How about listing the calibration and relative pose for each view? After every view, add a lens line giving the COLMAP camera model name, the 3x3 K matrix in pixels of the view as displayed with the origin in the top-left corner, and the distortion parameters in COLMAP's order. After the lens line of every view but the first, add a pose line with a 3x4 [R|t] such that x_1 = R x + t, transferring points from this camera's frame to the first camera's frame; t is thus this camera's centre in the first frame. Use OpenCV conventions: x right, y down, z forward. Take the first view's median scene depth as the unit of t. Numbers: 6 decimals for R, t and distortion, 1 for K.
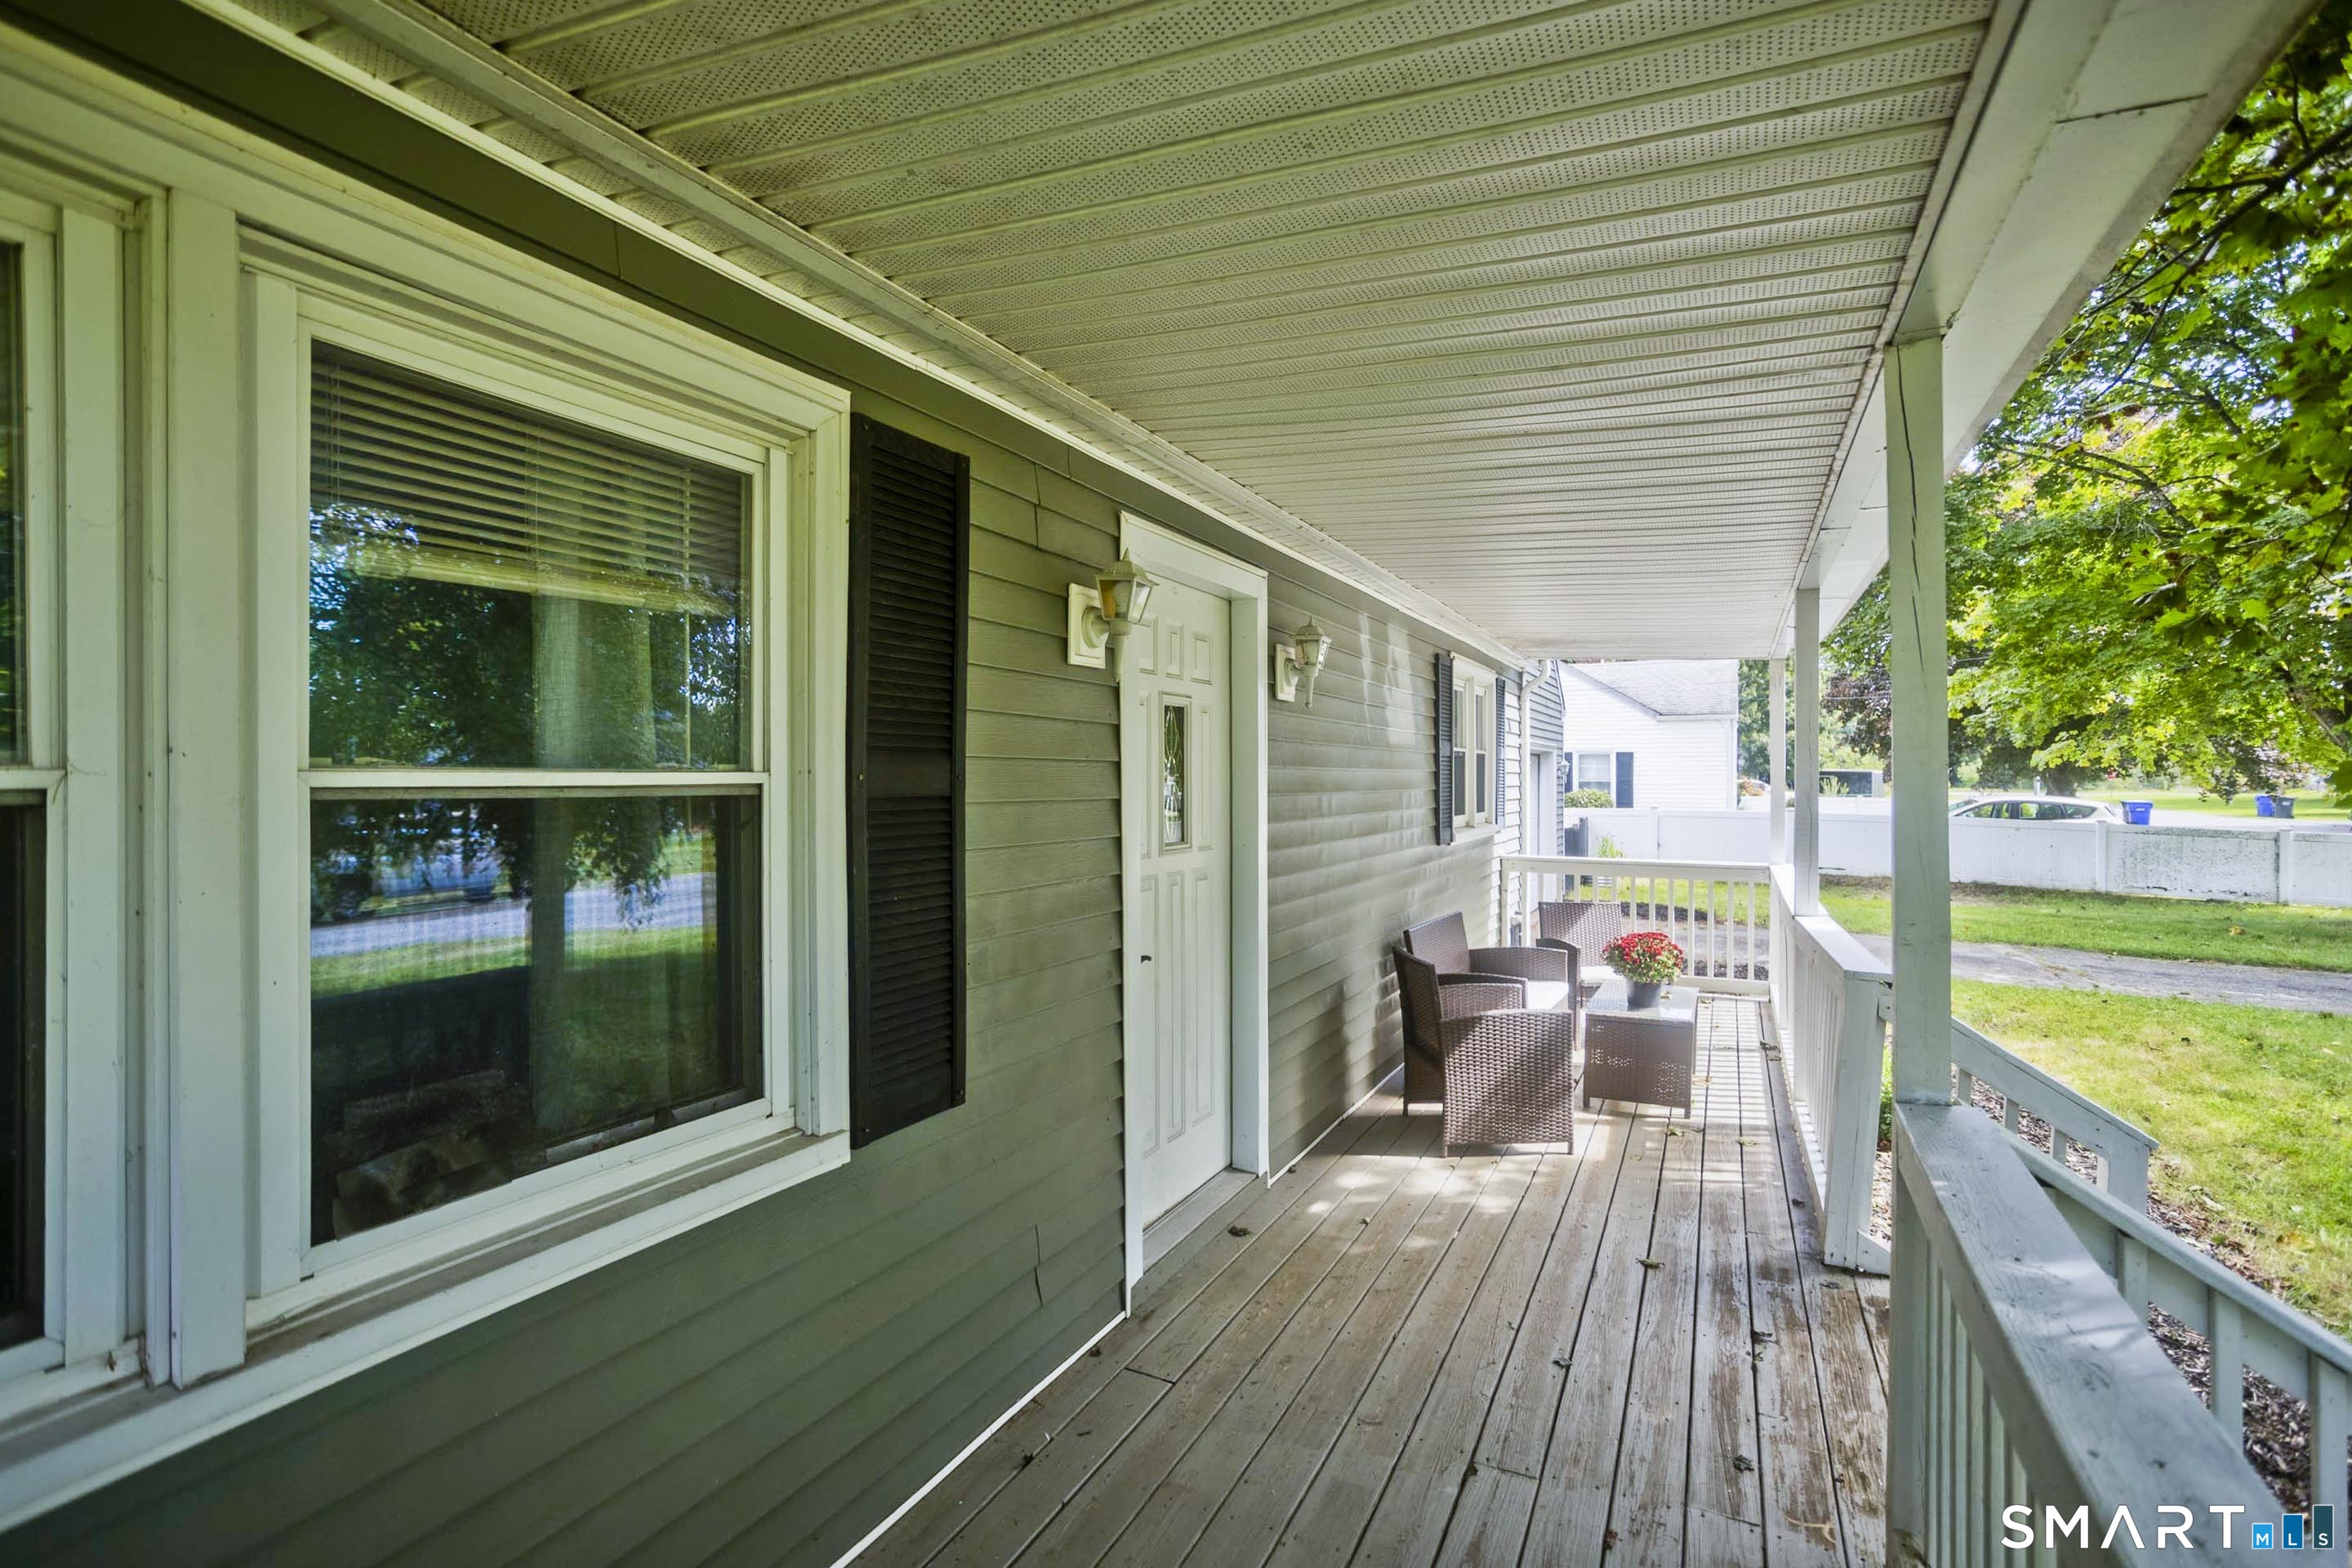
lens RADIAL K [[1160.1, 0, 1176.0], [0, 1160.1, 784.0], [0, 0, 1]] dist [-0.015872, -0.000345]
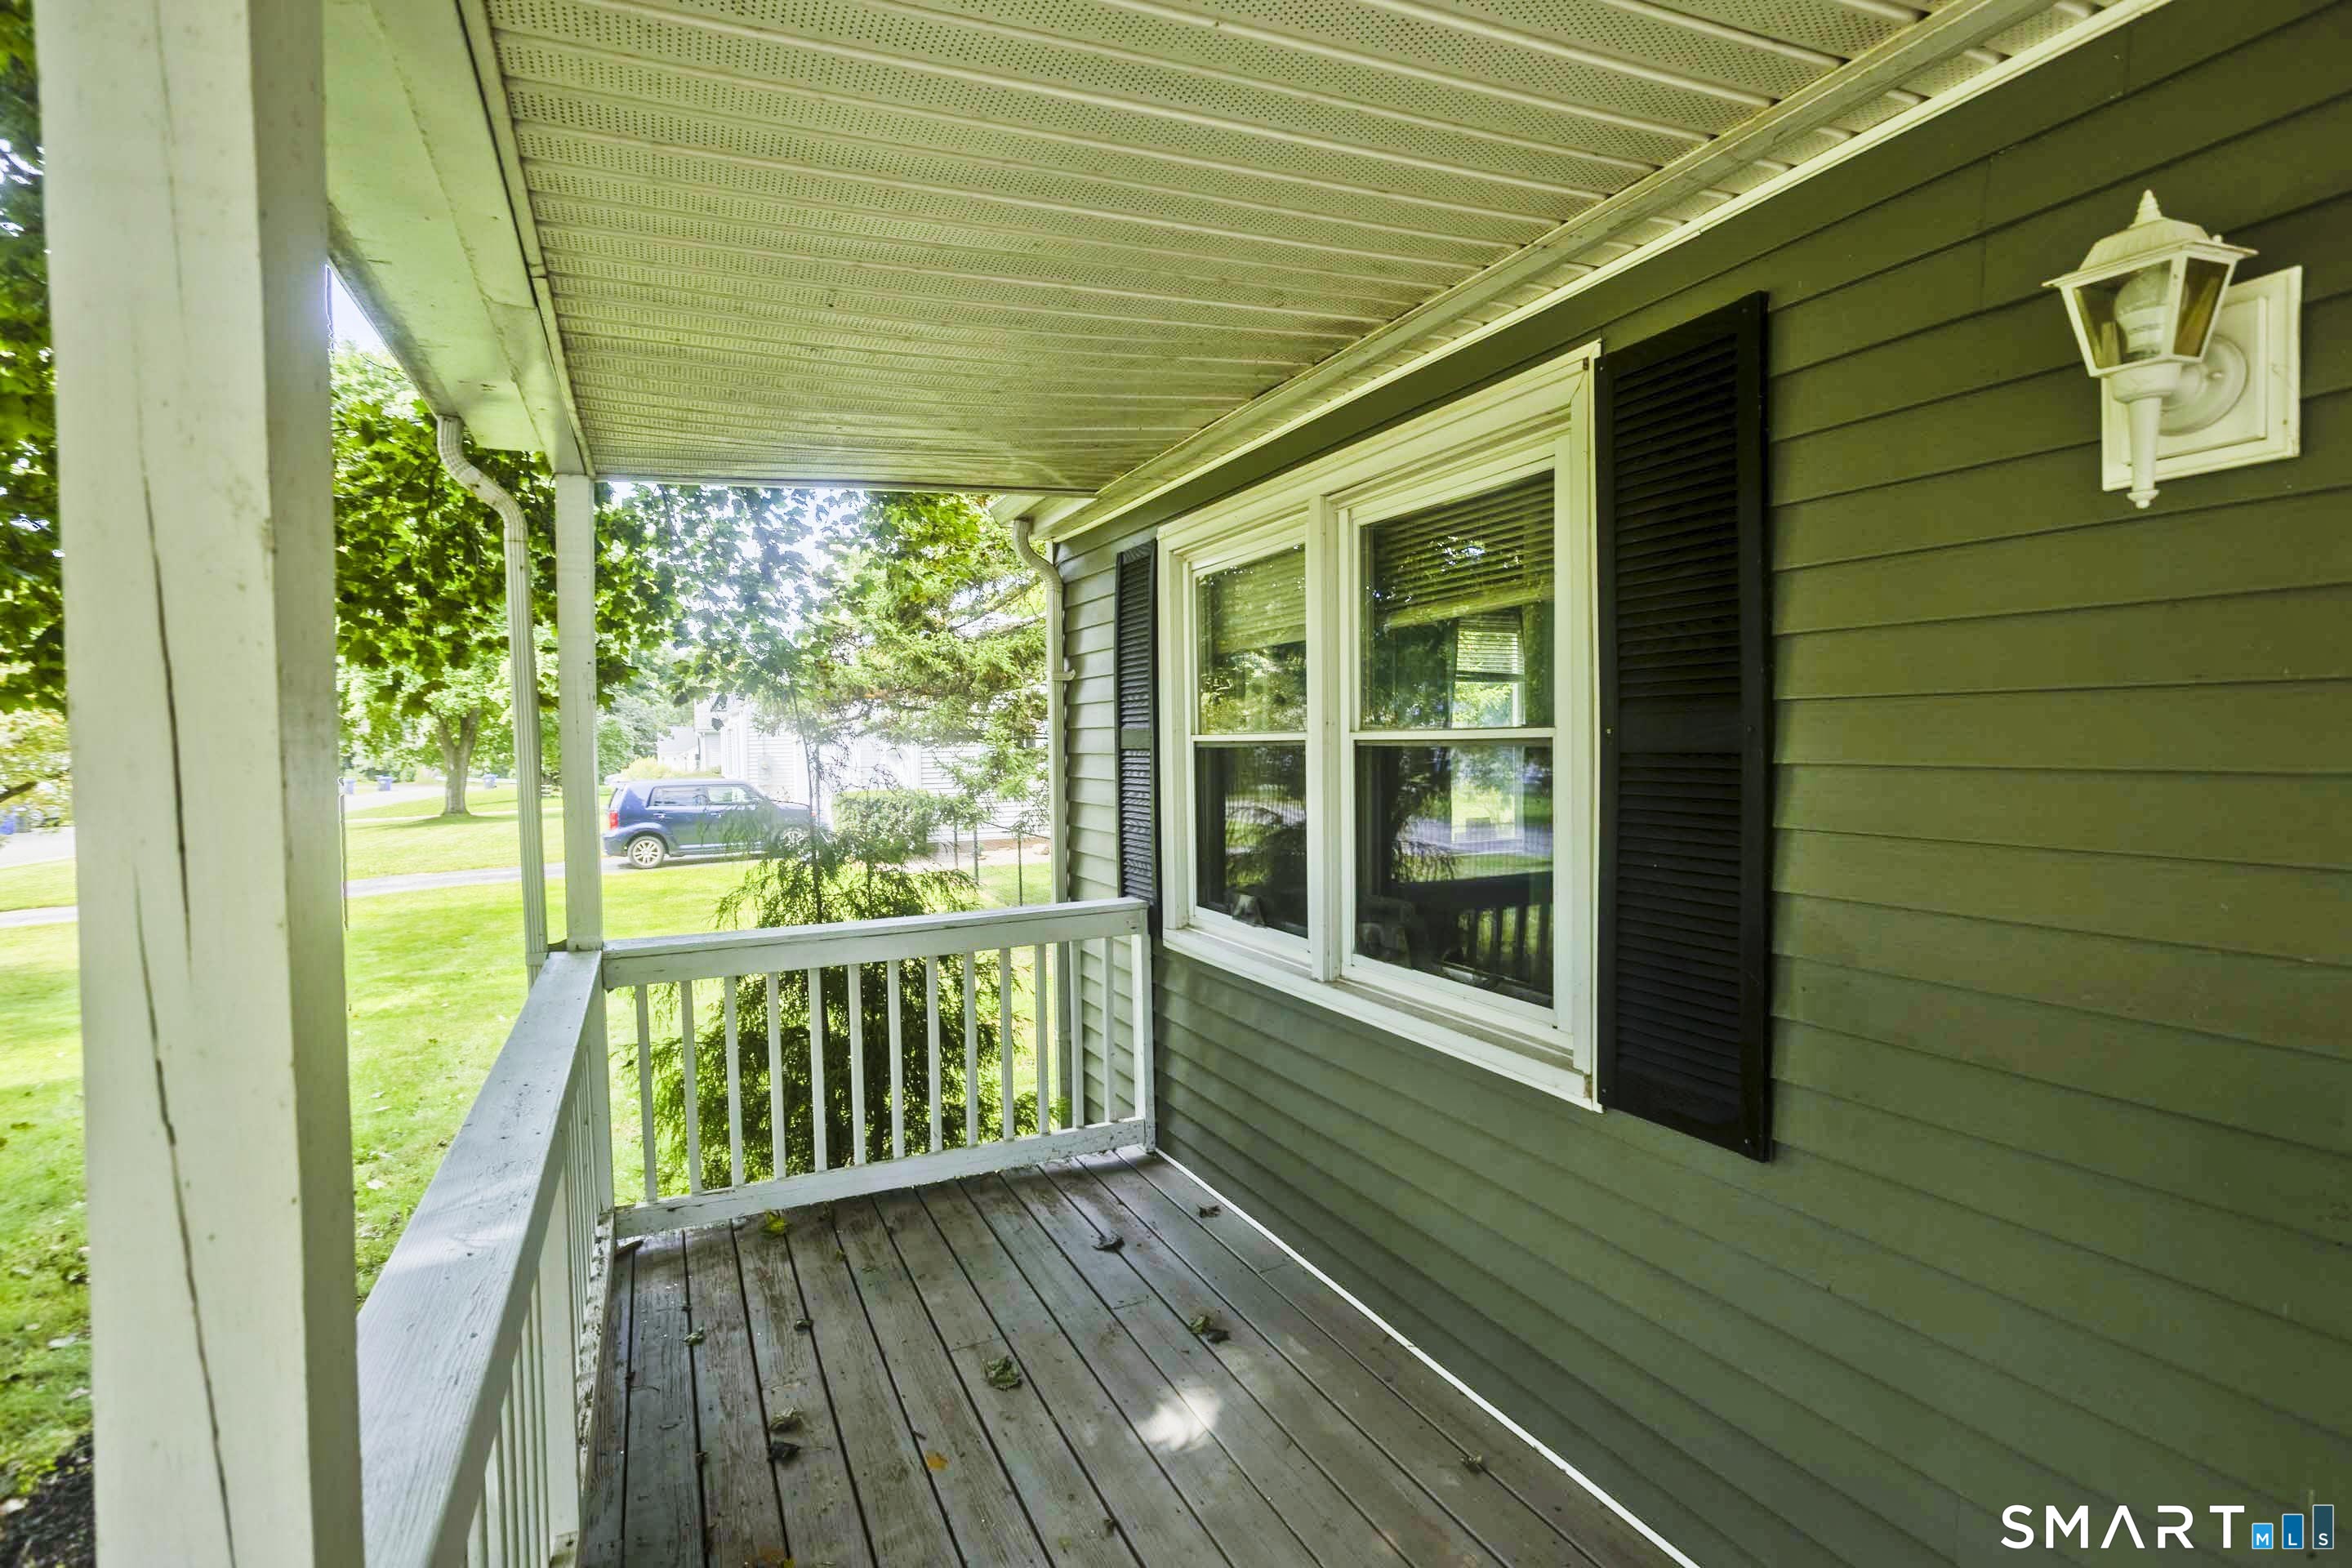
lens RADIAL K [[1160.1, 0, 1176.0], [0, 1160.1, 784.0], [0, 0, 1]] dist [-0.015872, -0.000345]
pose [[-0.640102, 0.039183, -0.767290, 0.721883], [0.008142, 0.998989, 0.044223, -0.007811], [0.768247, 0.022060, -0.639774, 1.370485]]
